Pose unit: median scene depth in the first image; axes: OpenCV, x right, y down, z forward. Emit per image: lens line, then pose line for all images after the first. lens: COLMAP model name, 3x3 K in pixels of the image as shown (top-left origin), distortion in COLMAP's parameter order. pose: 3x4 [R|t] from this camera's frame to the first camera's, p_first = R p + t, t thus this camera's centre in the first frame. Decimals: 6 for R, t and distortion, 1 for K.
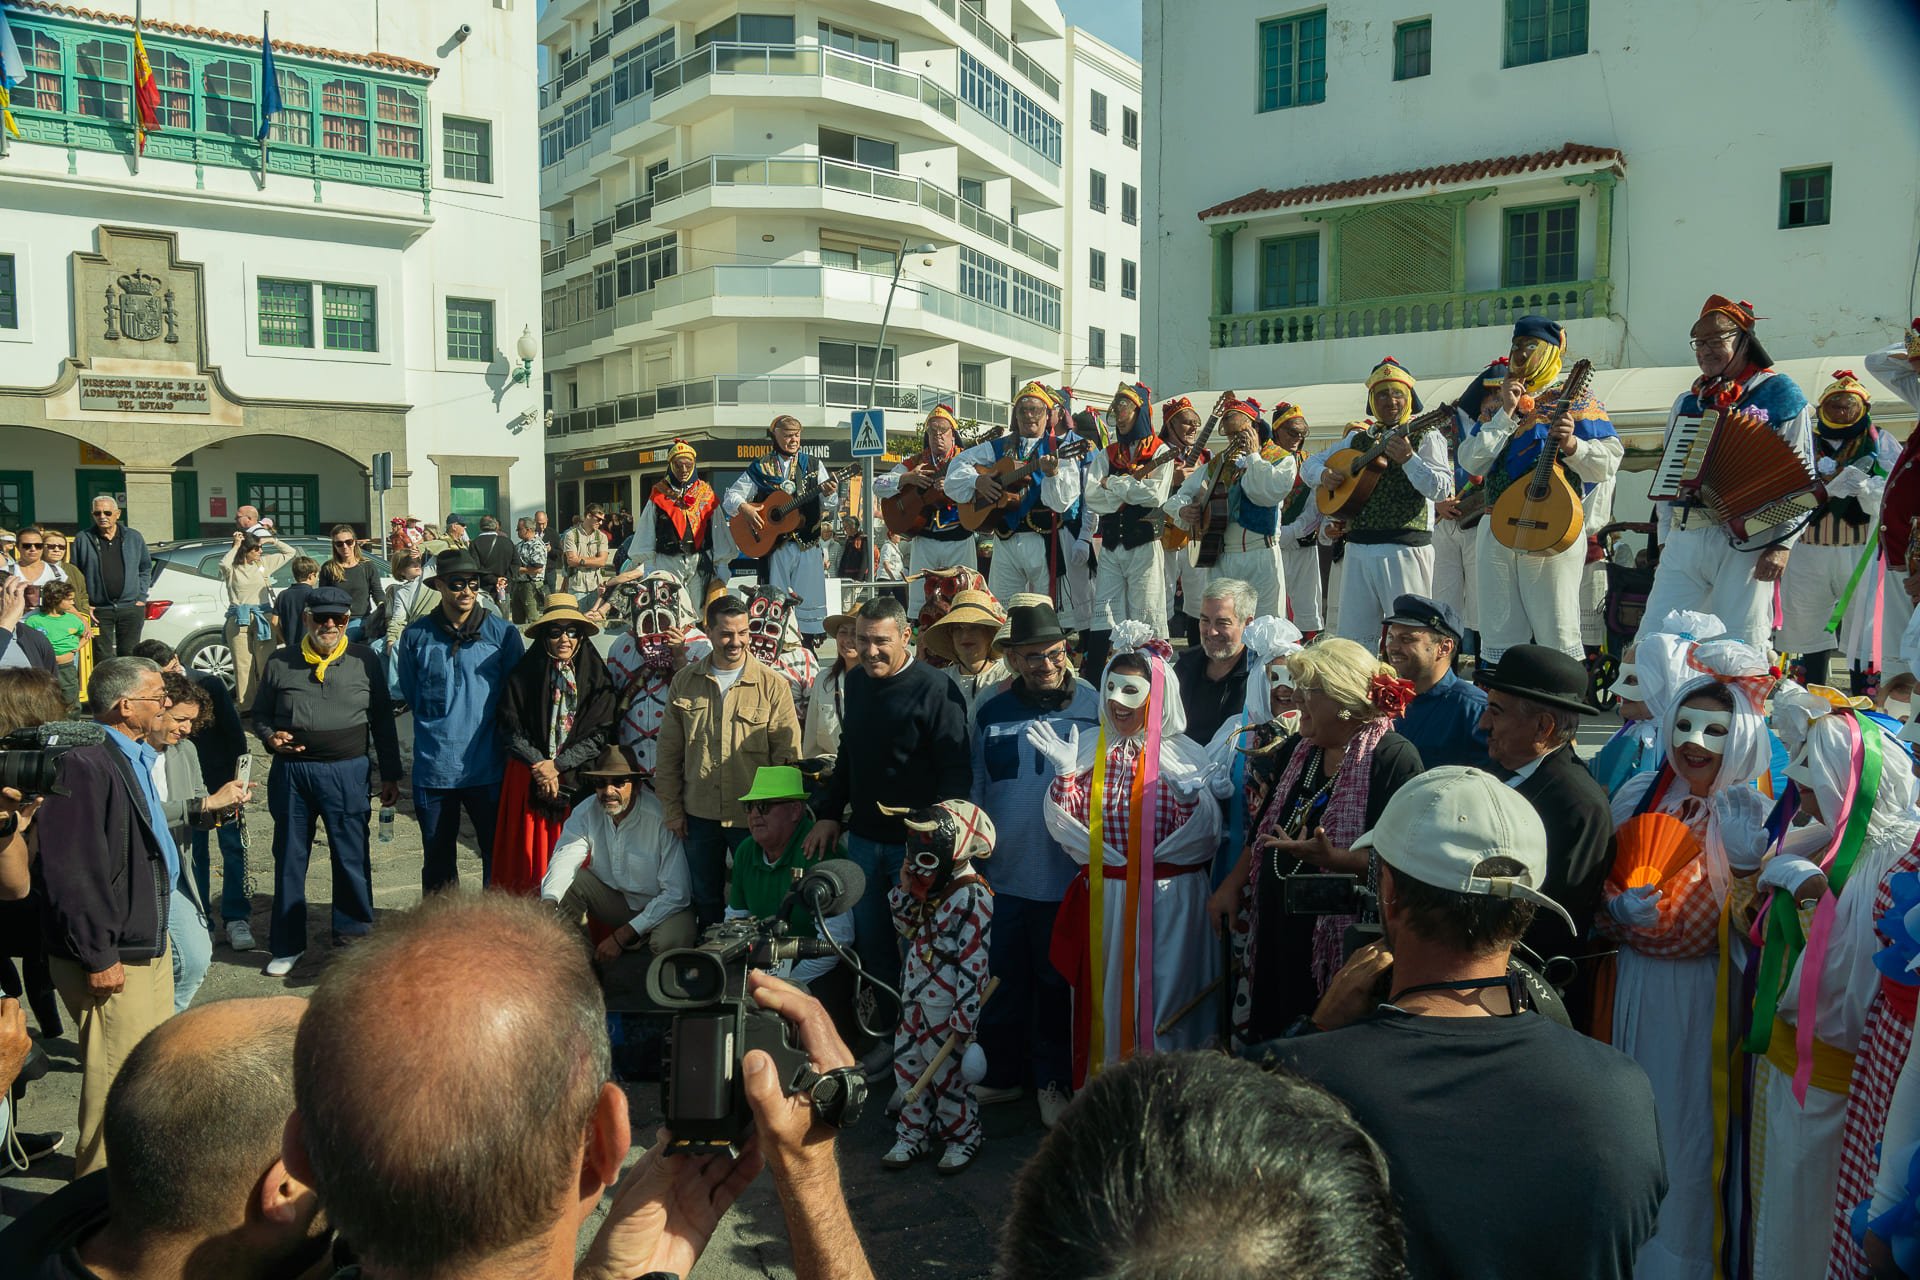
lens RADIAL K [[1459.1, 0, 960.0], [0, 1459.1, 640.0], [0, 0, 1]] dist [-0.011851, 0.006783]
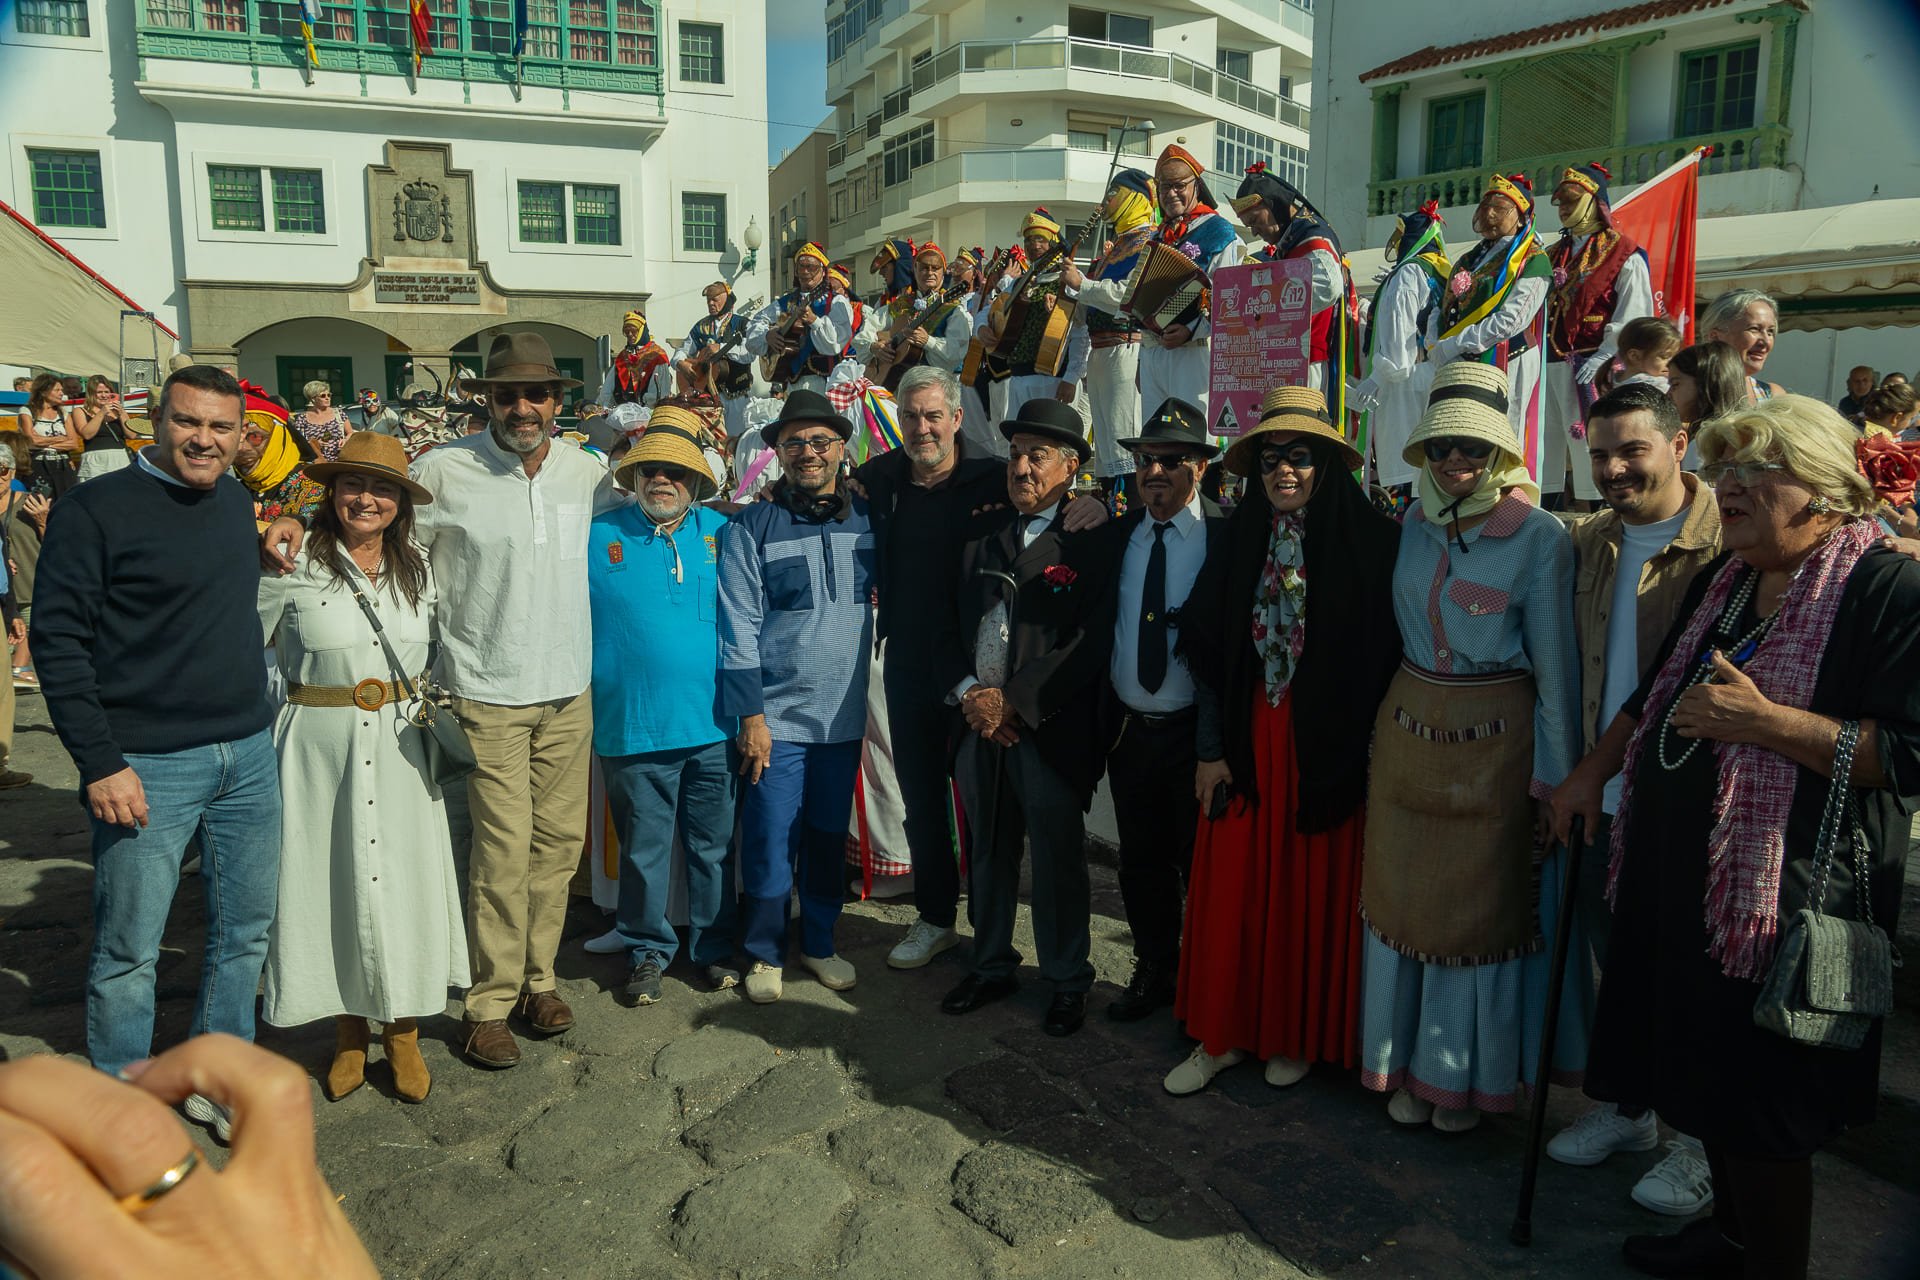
lens RADIAL K [[1459.1, 0, 960.0], [0, 1459.1, 640.0], [0, 0, 1]] dist [-0.011851, 0.006783]
pose [[0.968264, 0.038395, -0.246962, 0.141540], [-0.020186, 0.996915, 0.075847, 0.012897], [0.249113, -0.068455, 0.966052, -0.029130]]
